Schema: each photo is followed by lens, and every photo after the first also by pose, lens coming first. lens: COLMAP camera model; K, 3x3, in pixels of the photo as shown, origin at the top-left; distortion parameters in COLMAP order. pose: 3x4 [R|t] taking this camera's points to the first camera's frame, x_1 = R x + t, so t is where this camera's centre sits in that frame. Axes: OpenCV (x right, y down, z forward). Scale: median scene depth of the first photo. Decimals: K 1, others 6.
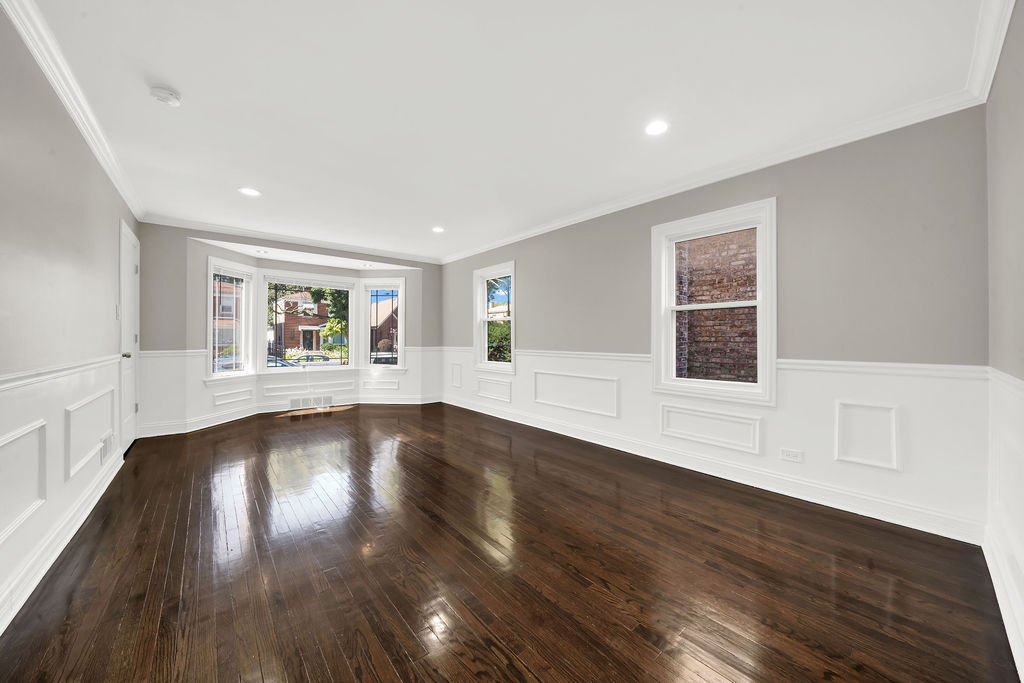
lens RADIAL K [[357.0, 0, 509.0], [0, 357.0, 337.3], [0, 0, 1]] dist [-0.014933, 0.000188]
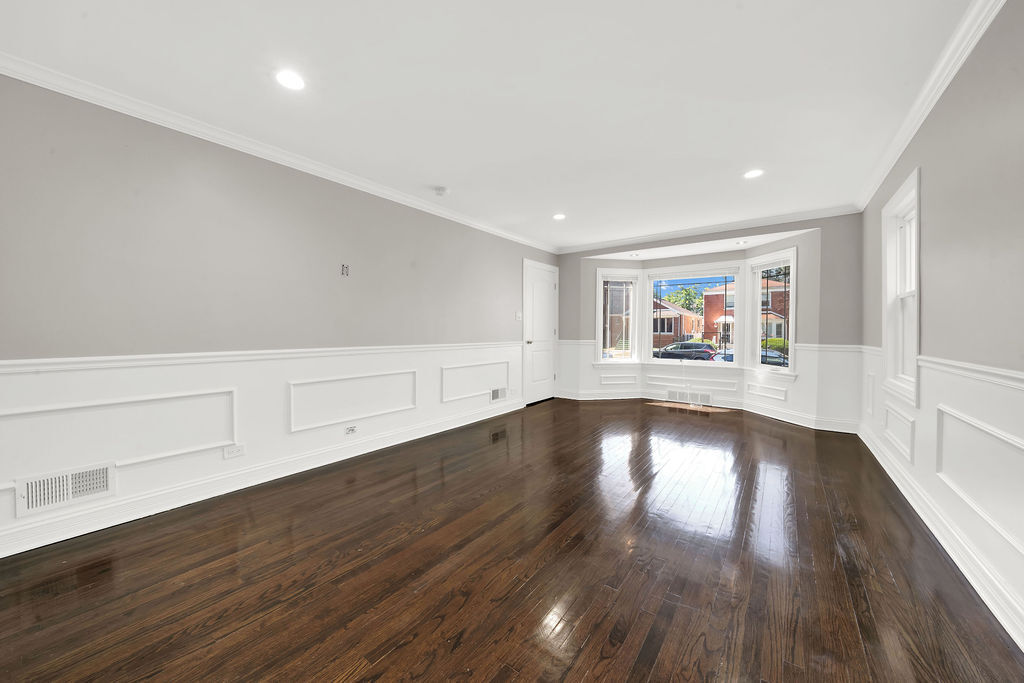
lens RADIAL K [[357.0, 0, 517.6], [0, 357.0, 334.8], [0, 0, 1]] dist [-0.014933, 0.000188]
pose [[0.246294, 0.004191, -0.969186, 0.276755], [-0.000576, 0.999991, 0.004177, 0.007692], [0.969195, -0.000471, 0.246294, 0.309646]]
